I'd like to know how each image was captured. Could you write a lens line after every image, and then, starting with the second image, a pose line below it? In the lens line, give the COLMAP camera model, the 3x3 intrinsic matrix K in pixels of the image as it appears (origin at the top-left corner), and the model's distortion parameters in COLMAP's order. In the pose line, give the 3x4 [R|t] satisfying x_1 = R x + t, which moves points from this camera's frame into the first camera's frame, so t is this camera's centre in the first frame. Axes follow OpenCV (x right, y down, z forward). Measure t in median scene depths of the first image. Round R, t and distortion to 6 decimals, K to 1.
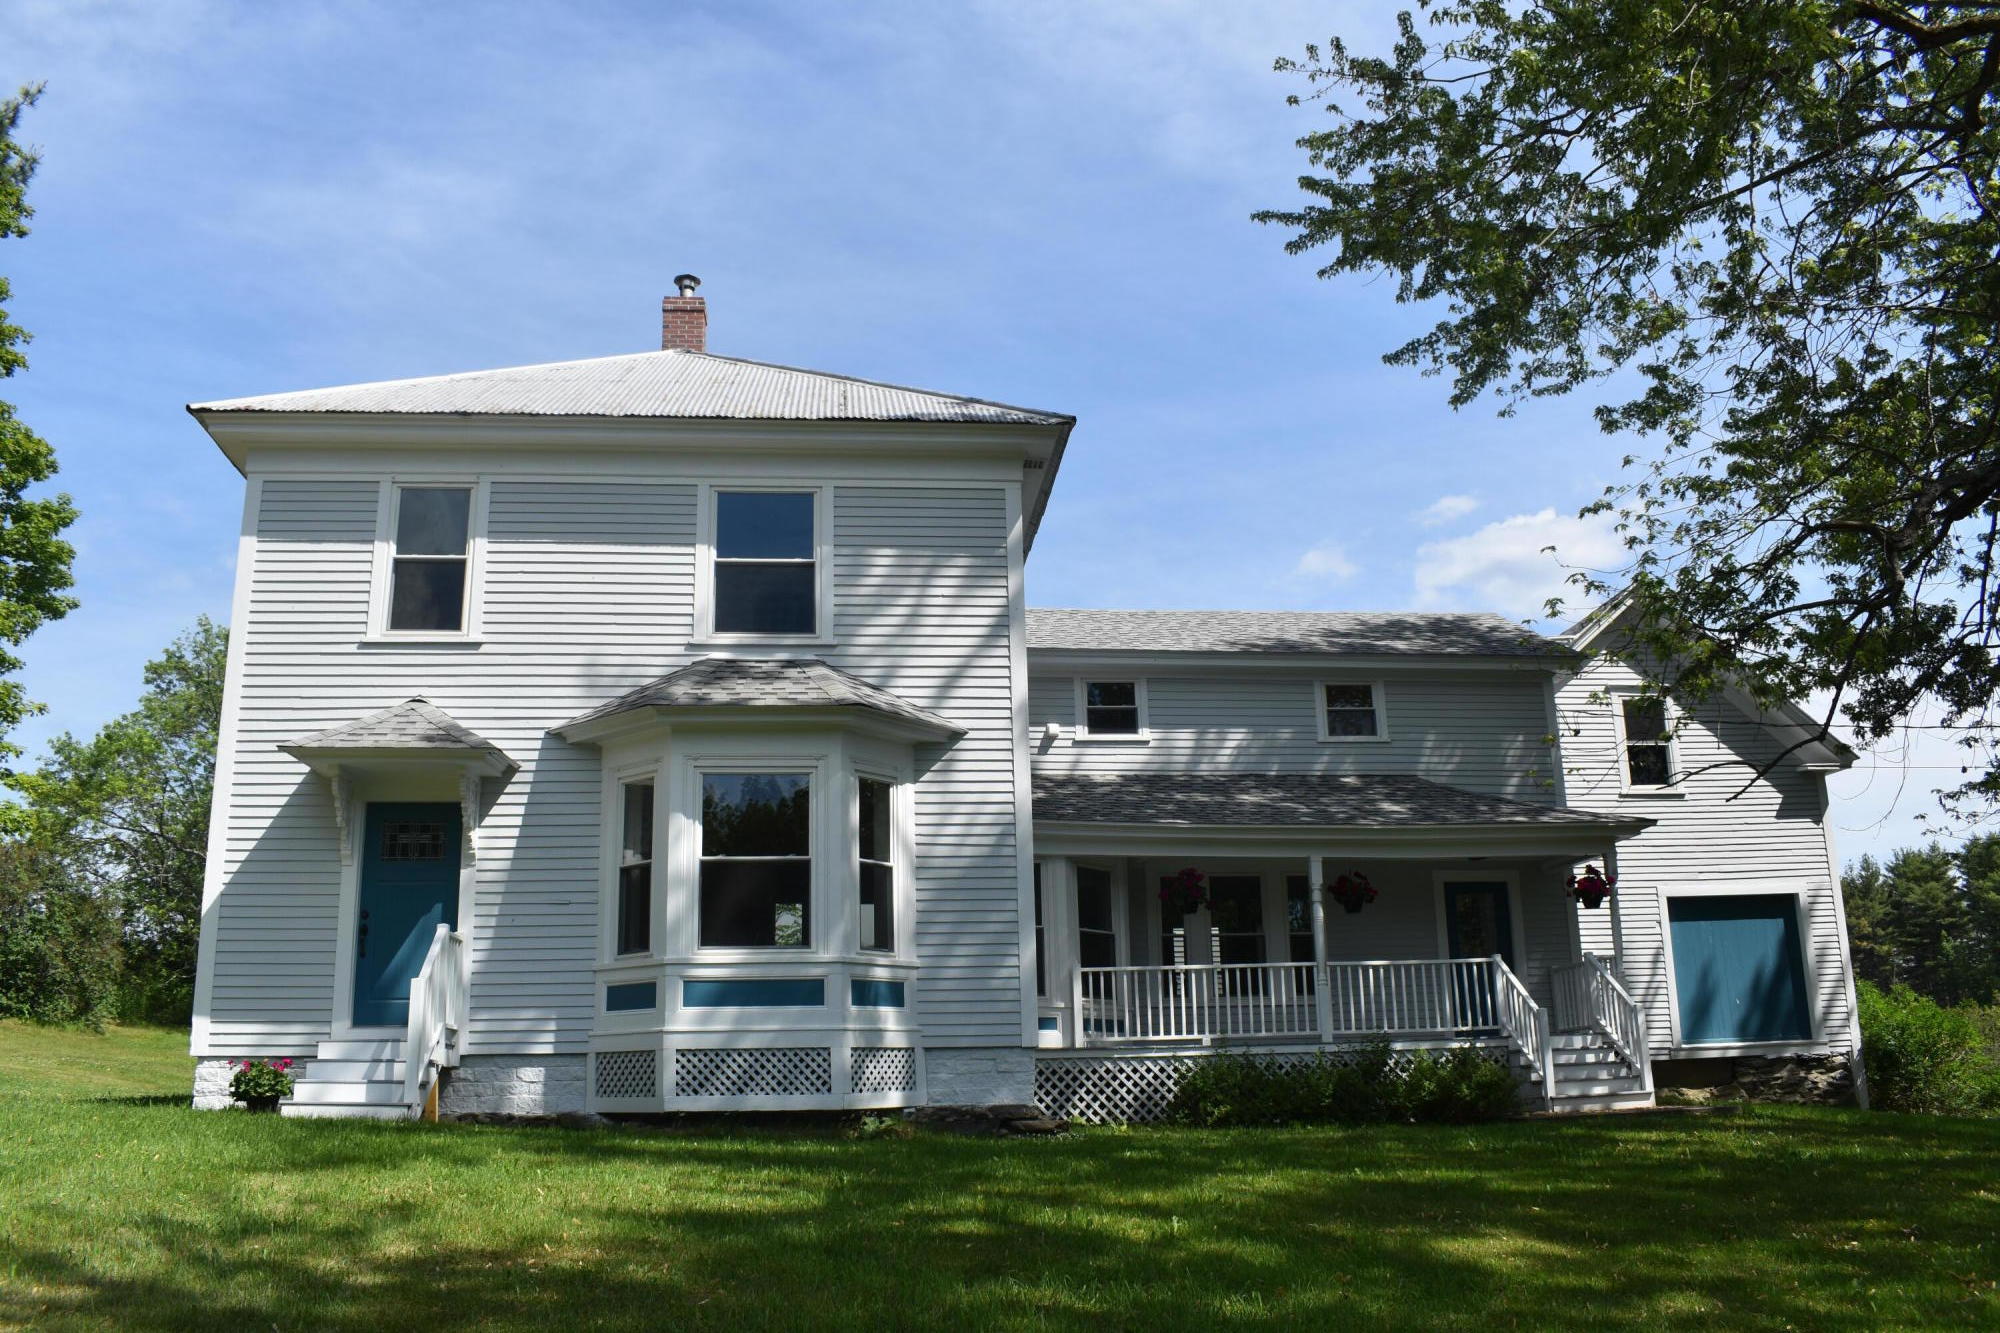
lens RADIAL K [[1623.3, 0, 1000.0], [0, 1623.3, 666.5], [0, 0, 1]] dist [-0.094774, 0.004397]
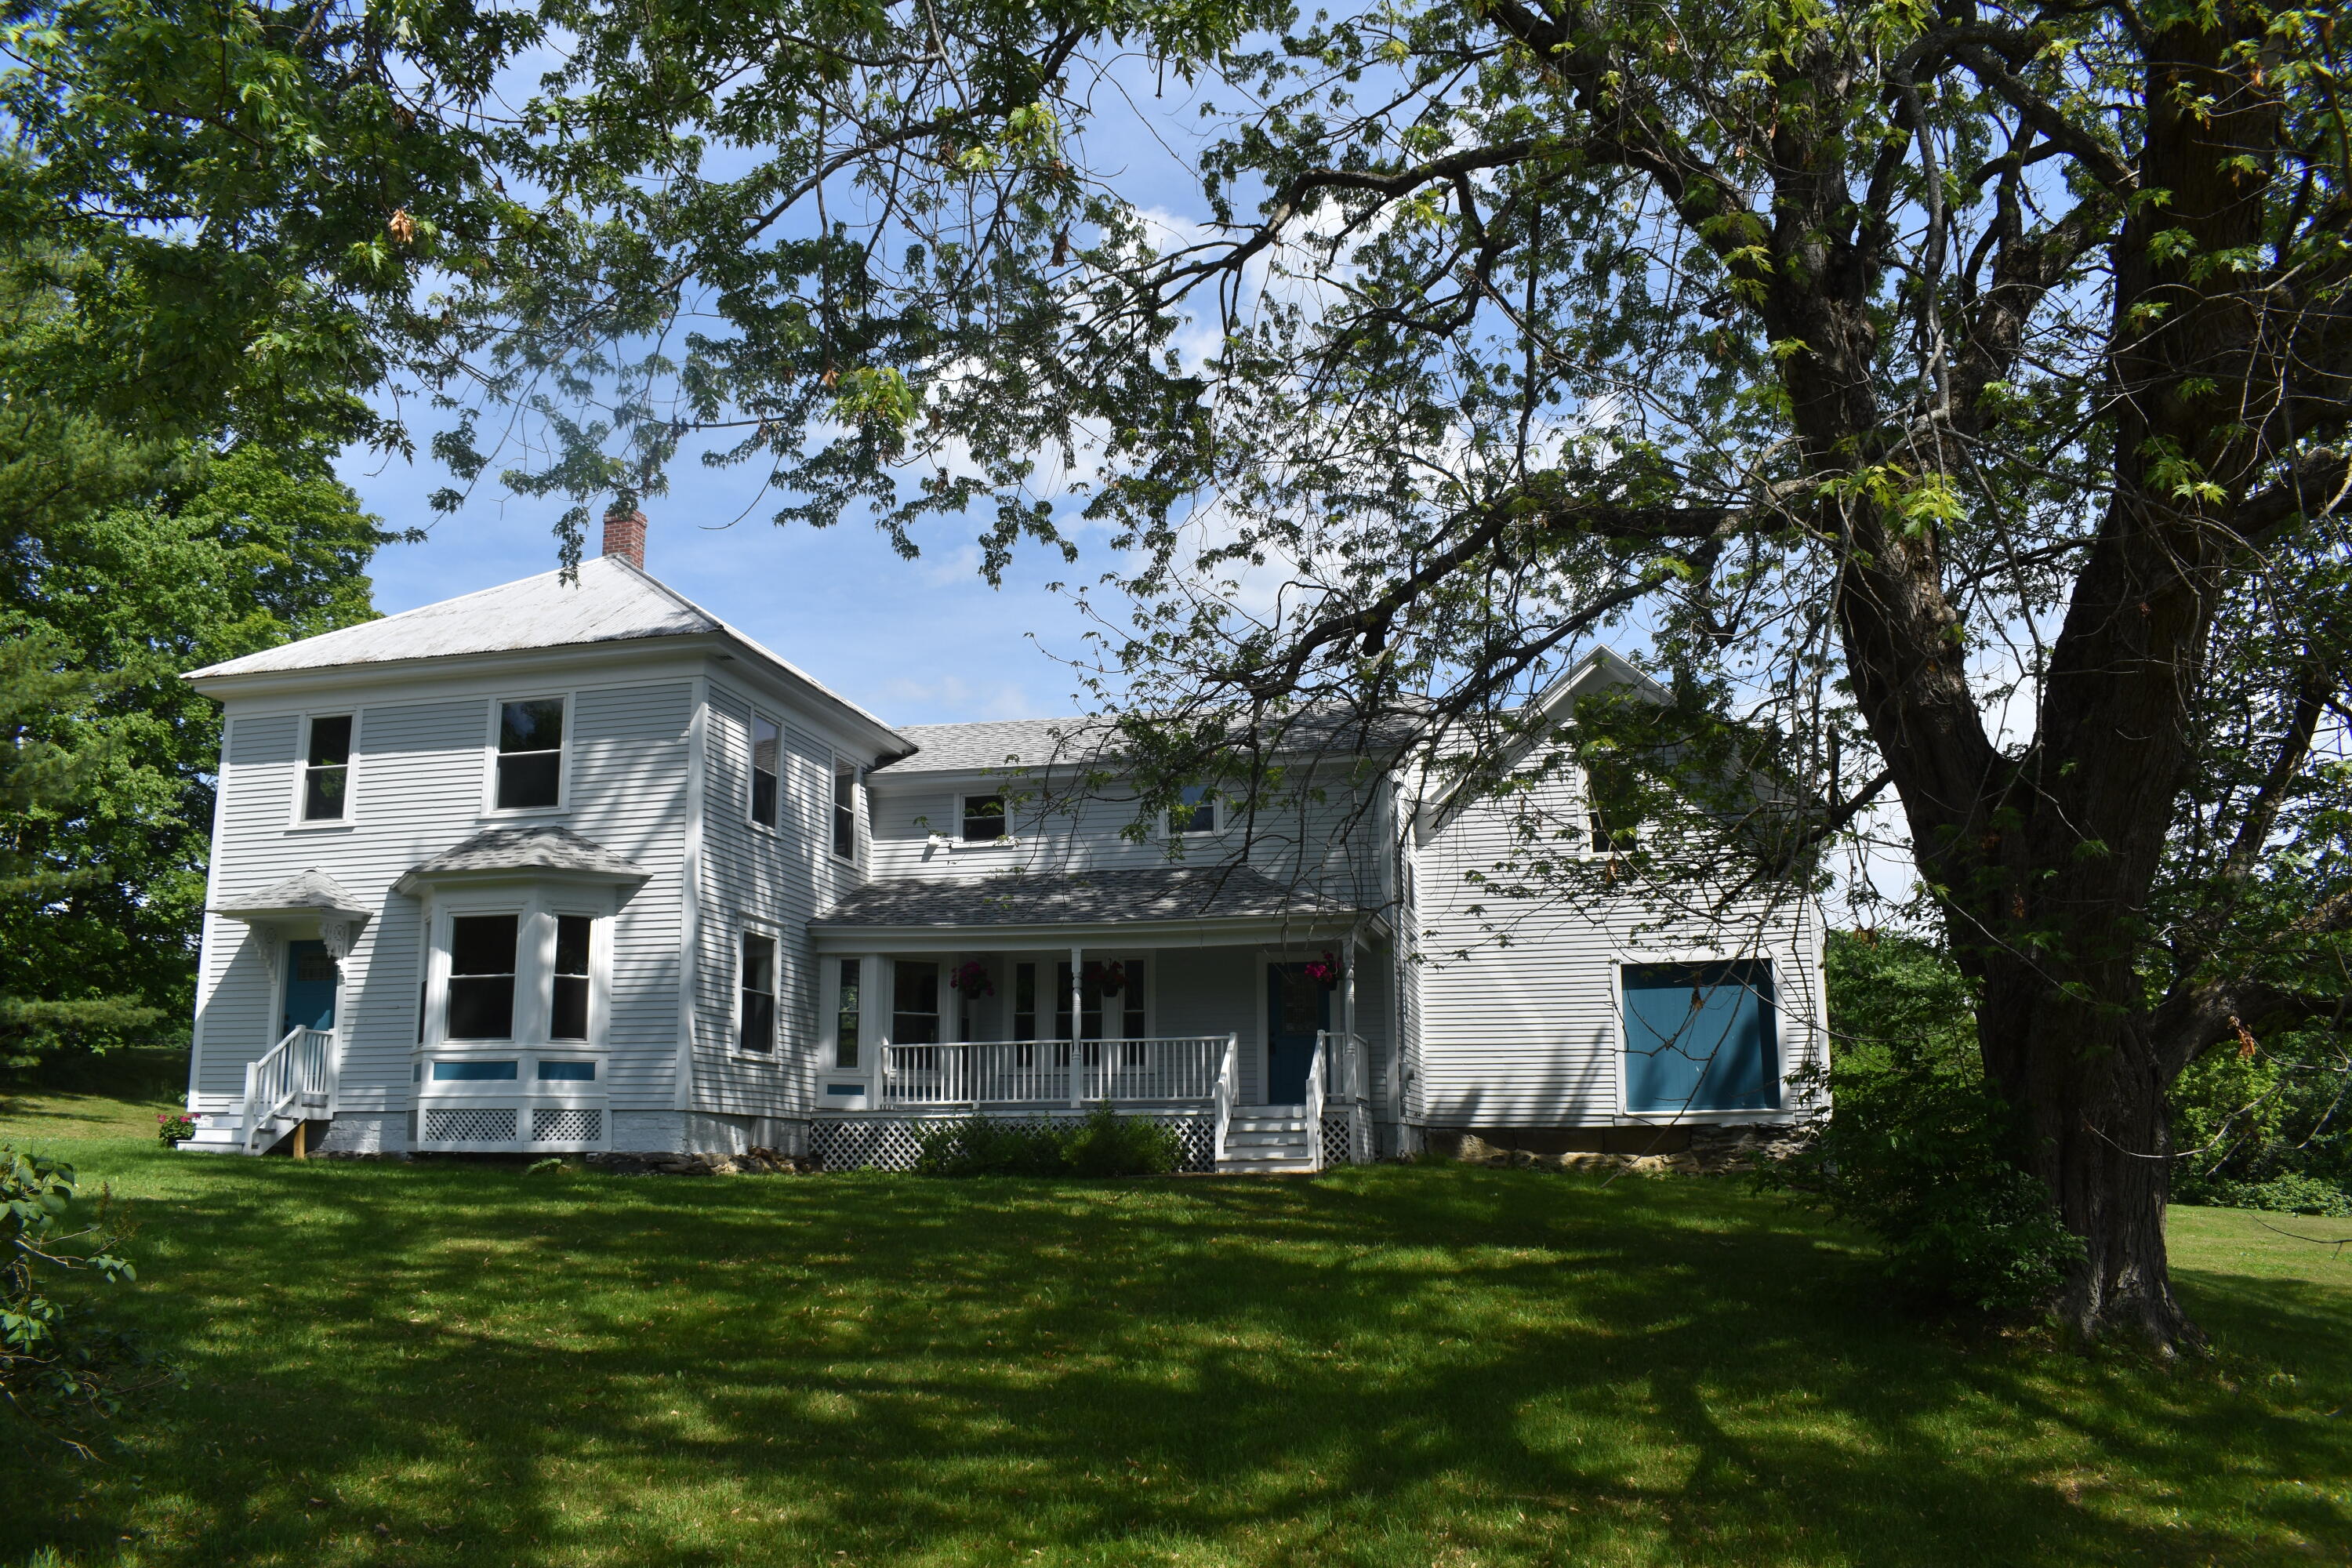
lens RADIAL K [[1839.3, 0, 1176.0], [0, 1839.3, 784.0], [0, 0, 1]] dist [-0.092396, 0.008156]
pose [[0.941164, -0.054246, -0.333569, 0.892684], [0.075532, 0.995830, 0.051167, -0.078759], [0.329403, -0.073352, 0.941336, -0.265514]]
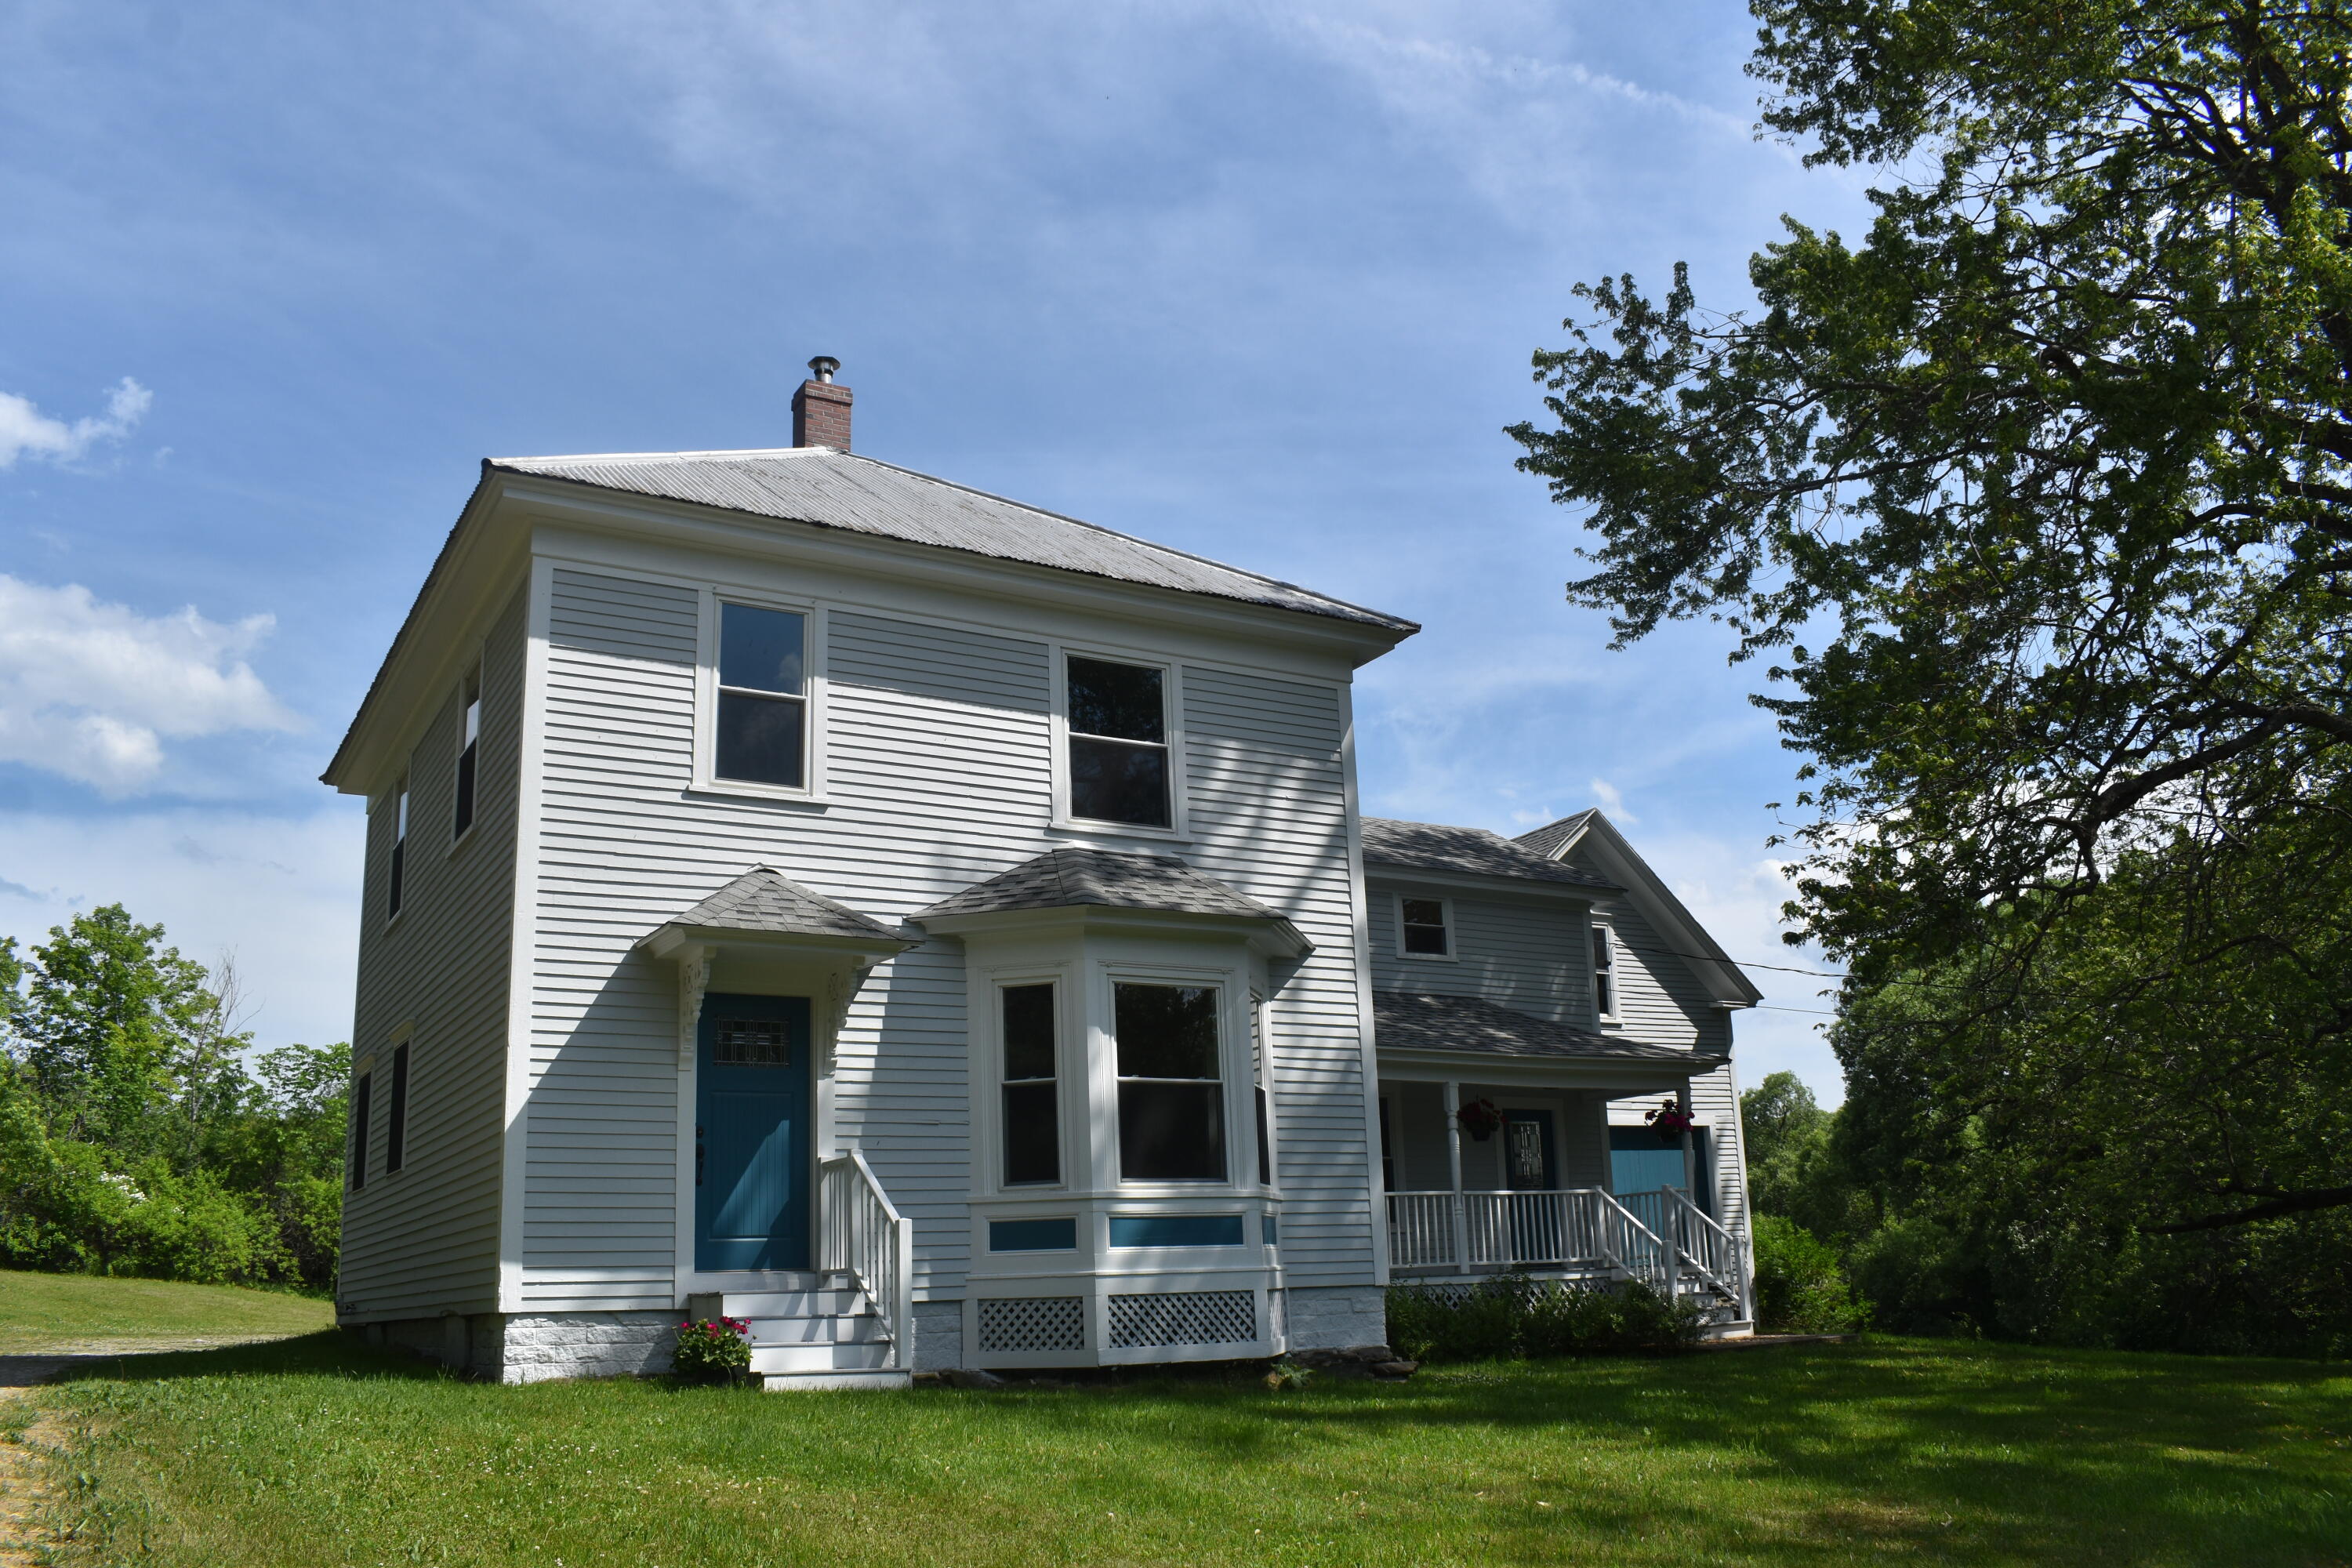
lens RADIAL K [[1908.9, 0, 1176.0], [0, 1908.9, 784.0], [0, 0, 1]] dist [-0.094774, 0.004397]
pose [[0.908951, 0.099908, 0.404755, -0.550582], [-0.095753, 0.994936, -0.030555, -0.012762], [-0.405758, -0.010983, 0.913914, 0.027799]]
